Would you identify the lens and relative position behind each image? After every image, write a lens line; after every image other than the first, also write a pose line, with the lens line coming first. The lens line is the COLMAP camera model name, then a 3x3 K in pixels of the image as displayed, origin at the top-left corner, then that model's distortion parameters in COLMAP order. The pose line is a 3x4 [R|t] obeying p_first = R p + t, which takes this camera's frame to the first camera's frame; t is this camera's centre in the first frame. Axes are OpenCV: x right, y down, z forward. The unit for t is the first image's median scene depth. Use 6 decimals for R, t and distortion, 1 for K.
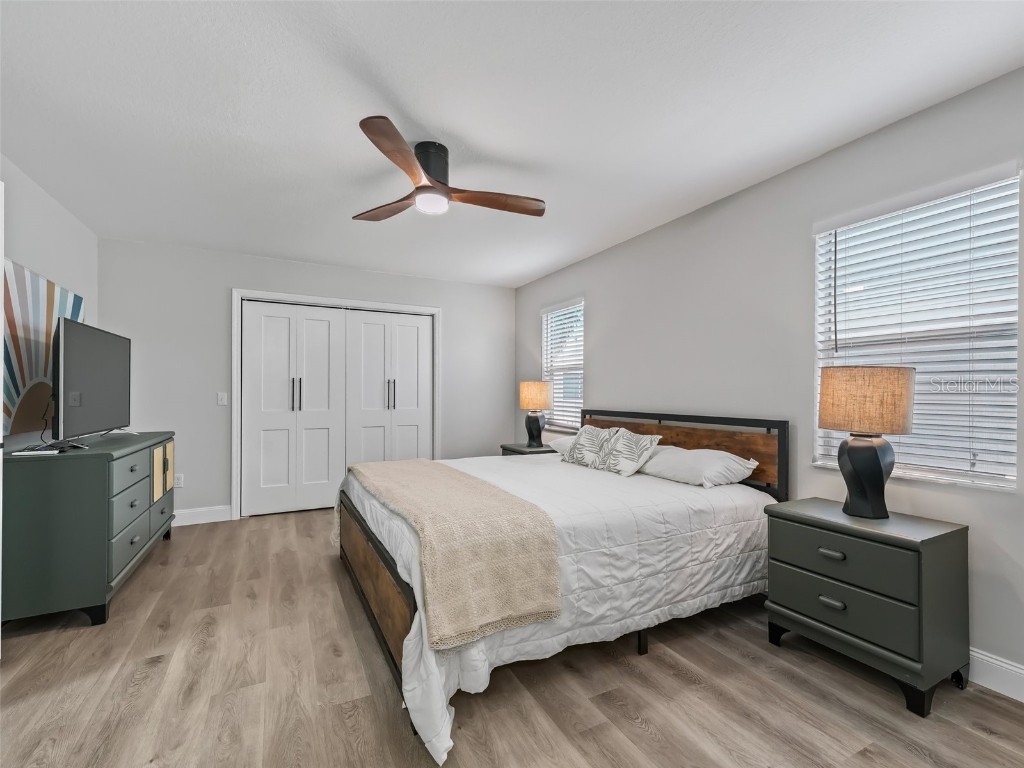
lens RADIAL K [[482.4, 0, 519.0], [0, 482.4, 387.3], [0, 0, 1]] dist [0.000522, -0.000806]
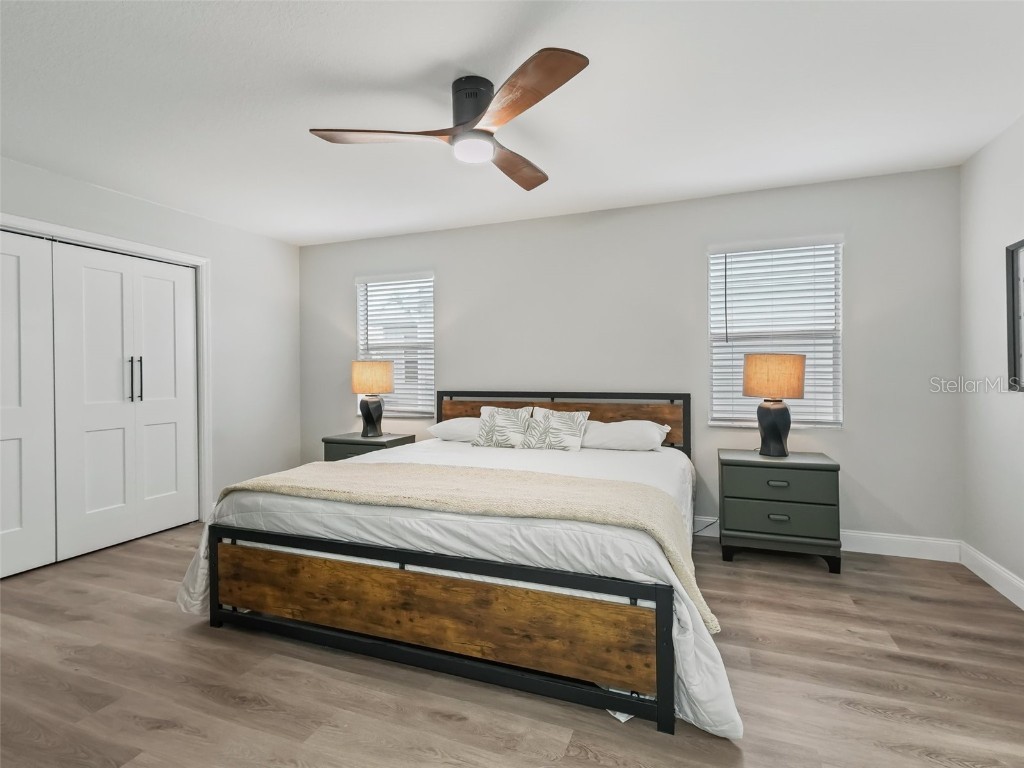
lens RADIAL K [[499.2, 0, 511.3], [0, 499.2, 371.0], [0, 0, 1]] dist [0.006758, -0.000219]
pose [[0.759254, -0.006575, 0.650761, -0.586881], [0.001057, 0.999960, 0.008871, -0.003163], [-0.650794, -0.006048, 0.759230, 0.246463]]
